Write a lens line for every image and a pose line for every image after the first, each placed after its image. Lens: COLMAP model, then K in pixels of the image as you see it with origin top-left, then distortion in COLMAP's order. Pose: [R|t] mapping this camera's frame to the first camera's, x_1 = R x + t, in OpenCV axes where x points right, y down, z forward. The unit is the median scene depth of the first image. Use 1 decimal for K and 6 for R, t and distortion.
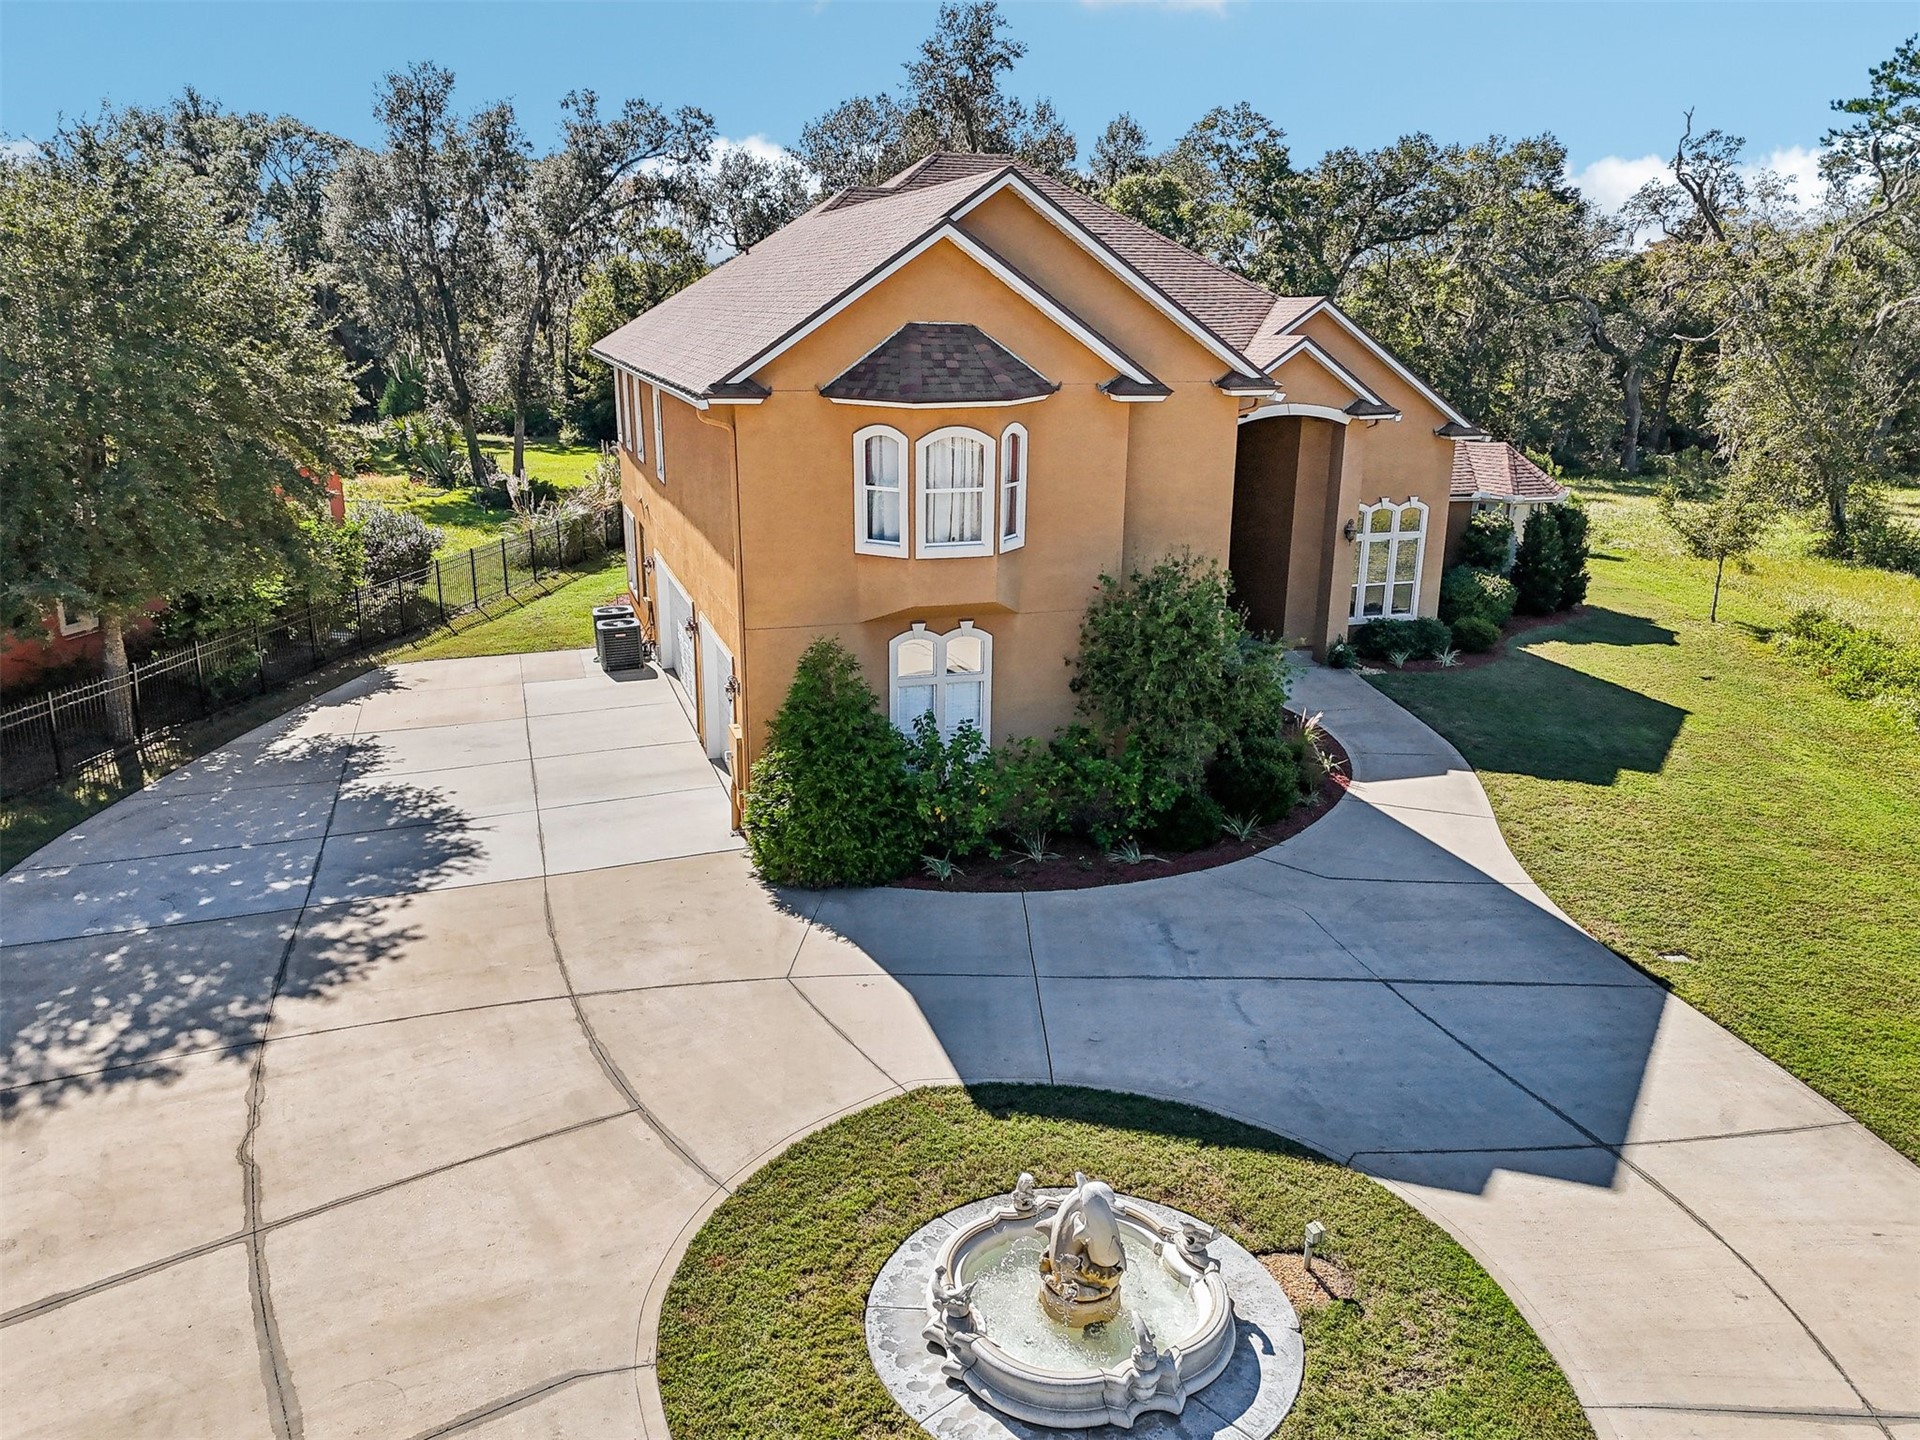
lens RADIAL K [[1422.9, 0, 958.3], [0, 1422.9, 695.0], [0, 0, 1]] dist [0.089550, -0.094806]
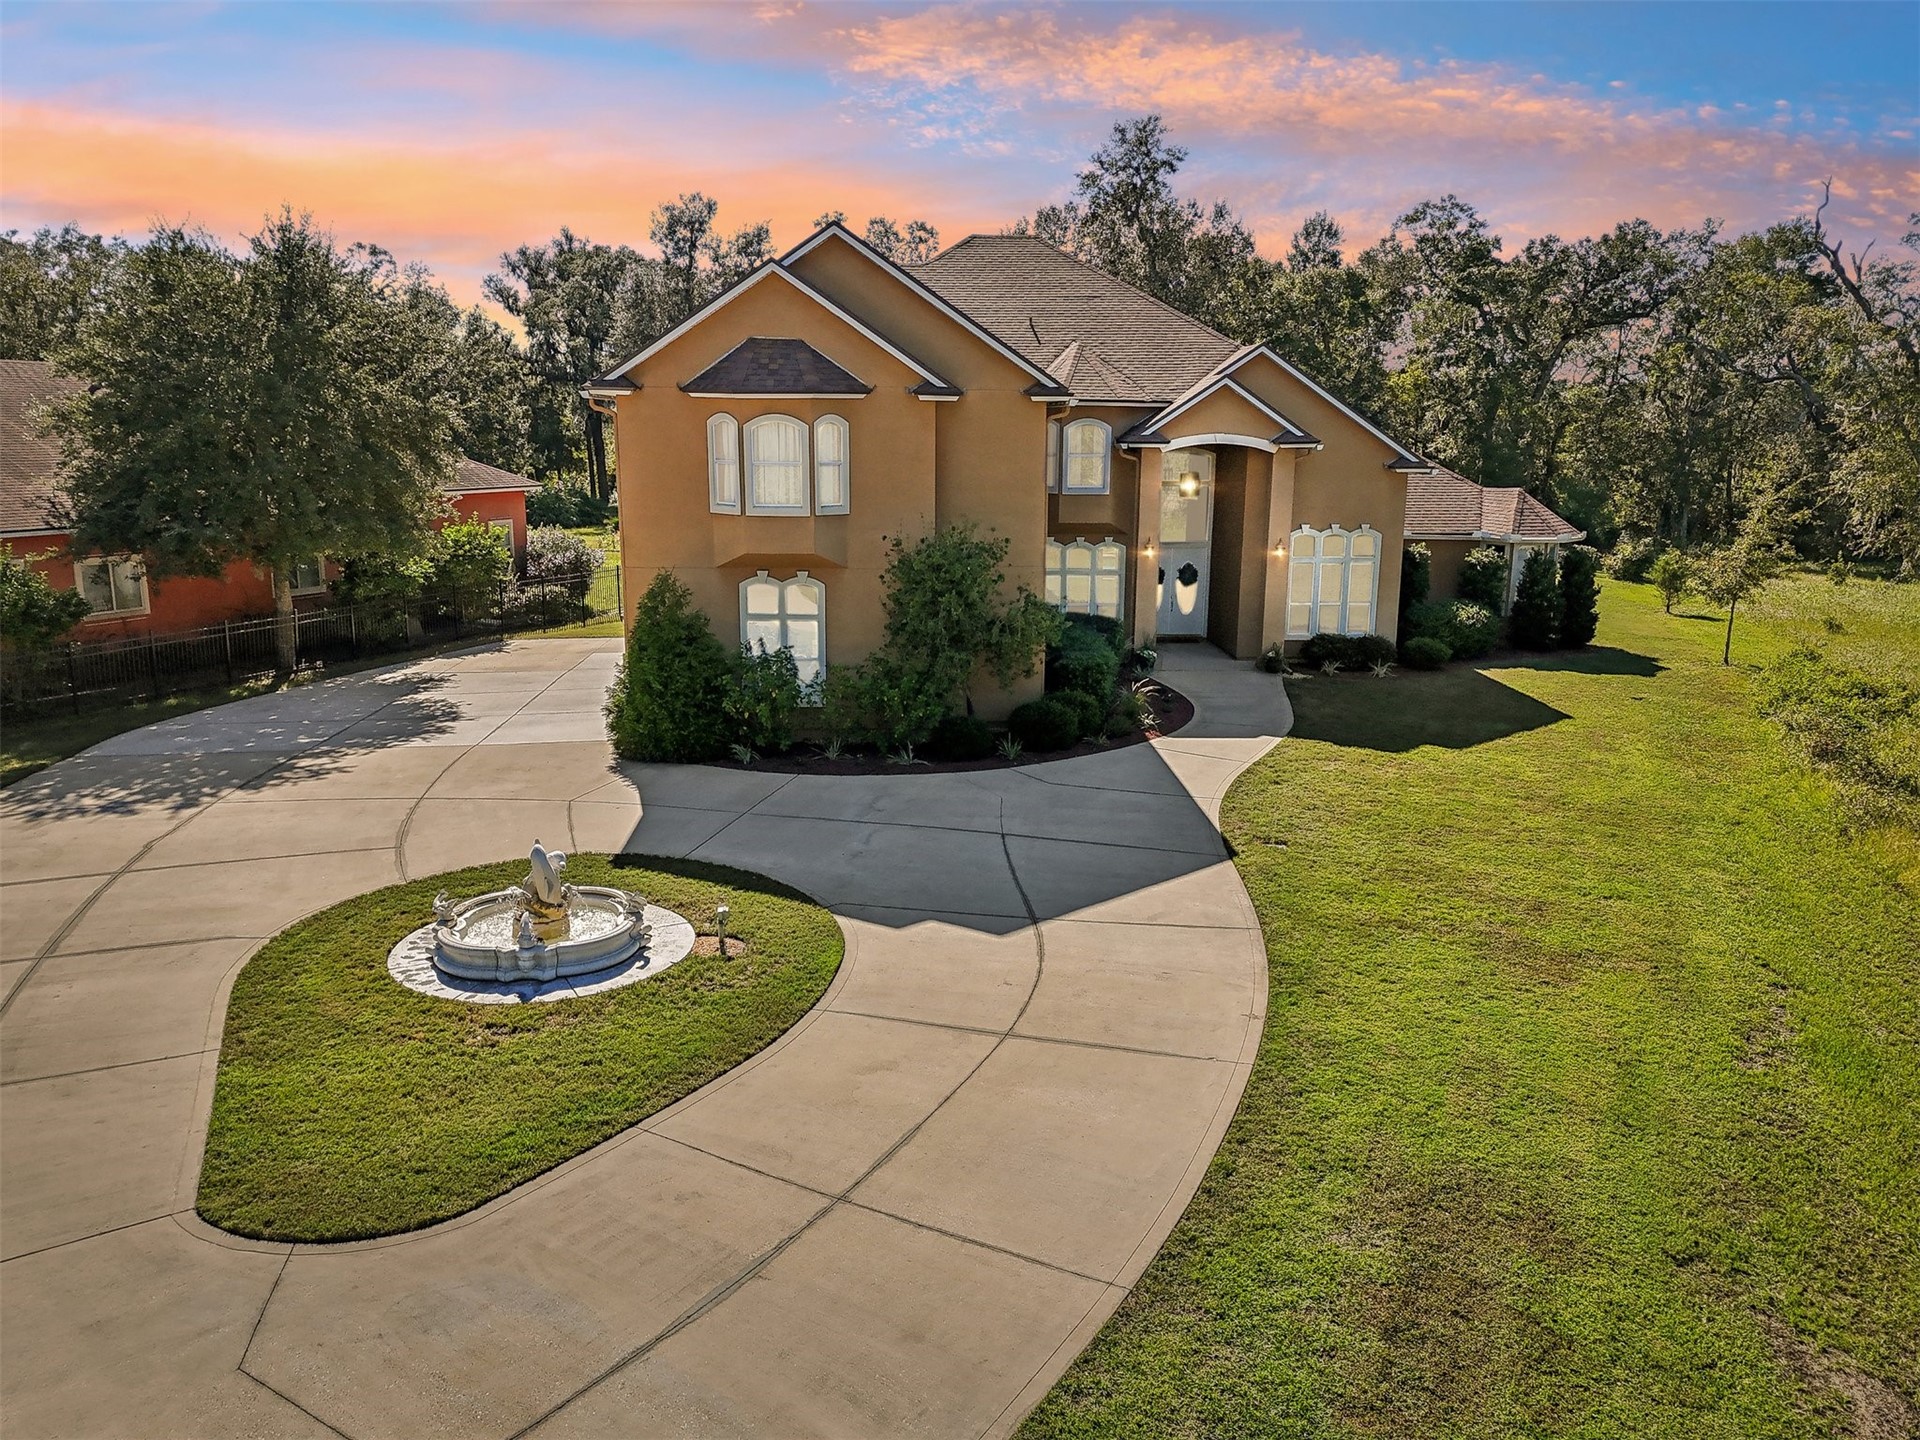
lens RADIAL K [[1422.9, 0, 958.3], [0, 1422.9, 695.0], [0, 0, 1]] dist [0.089550, -0.094806]
pose [[0.966508, 0.046296, -0.252427, 0.324112], [-0.066236, 0.995269, -0.071074, 0.096395], [0.247942, 0.085414, 0.965002, -0.127386]]
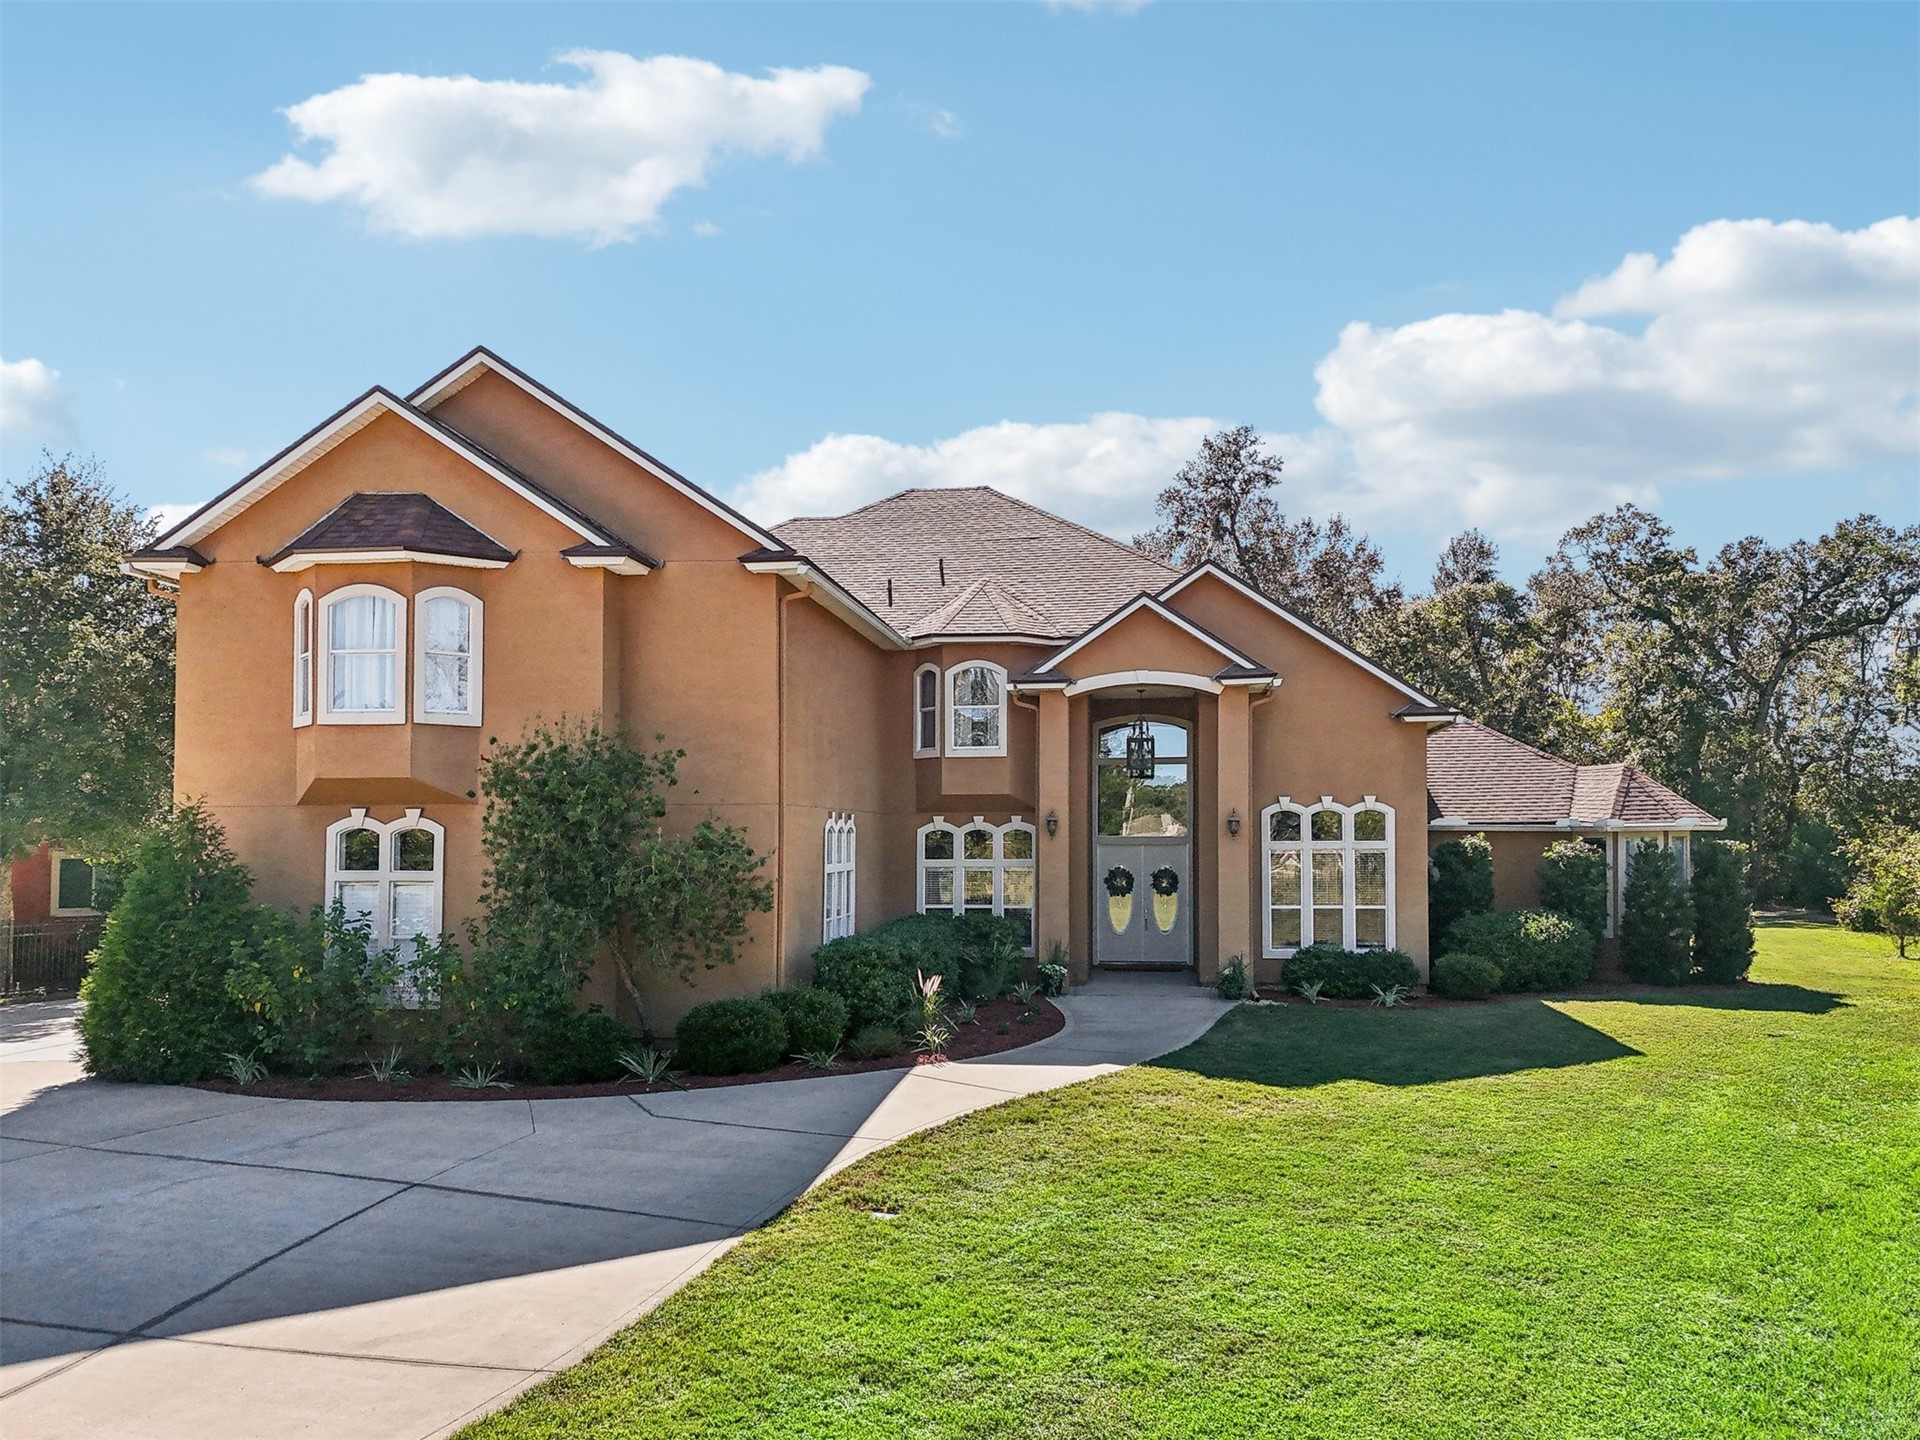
lens RADIAL K [[1452.4, 0, 957.0], [0, 1452.4, 801.3], [0, 0, 1]] dist [0.093231, -0.091675]
pose [[0.908585, -0.022718, -0.417082, 0.483108], [-0.097044, 0.959717, -0.263678, 0.105377], [0.406271, 0.280049, 0.869780, 0.232965]]
